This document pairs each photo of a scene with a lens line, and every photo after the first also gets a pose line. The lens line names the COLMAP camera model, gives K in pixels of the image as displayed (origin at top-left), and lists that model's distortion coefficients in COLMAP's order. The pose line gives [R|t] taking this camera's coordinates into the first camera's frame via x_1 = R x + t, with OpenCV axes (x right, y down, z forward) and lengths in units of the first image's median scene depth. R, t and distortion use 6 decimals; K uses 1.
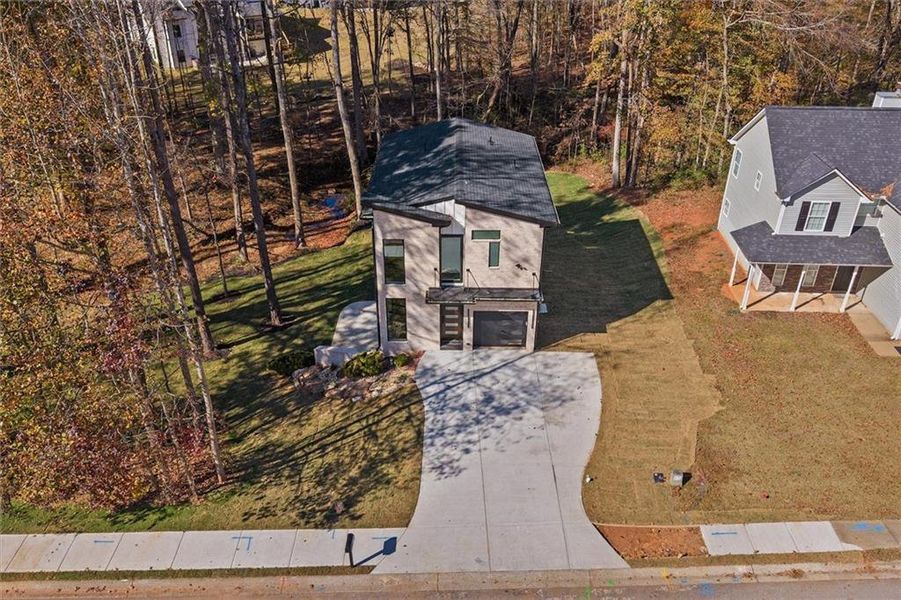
lens RADIAL K [[703.7, 0, 446.0], [0, 703.7, 298.9], [0, 0, 1]] dist [0.007215, 0.000490]
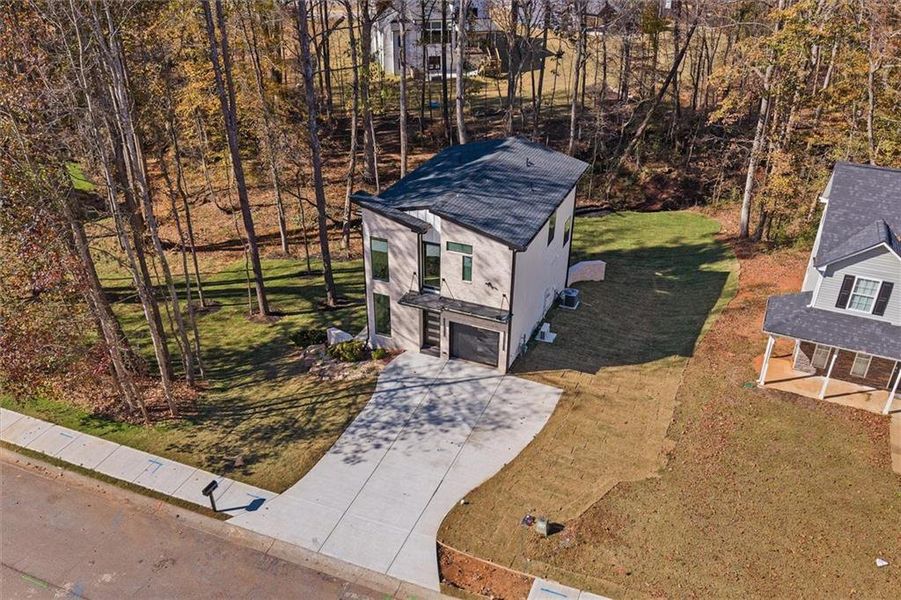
lens RADIAL K [[703.7, 0, 446.0], [0, 703.7, 298.9], [0, 0, 1]] dist [0.007215, 0.000490]
pose [[0.923558, 0.187888, -0.334273, 0.379388], [-0.196813, 0.980414, 0.007299, -0.021502], [0.329097, 0.059048, 0.942448, 0.037288]]
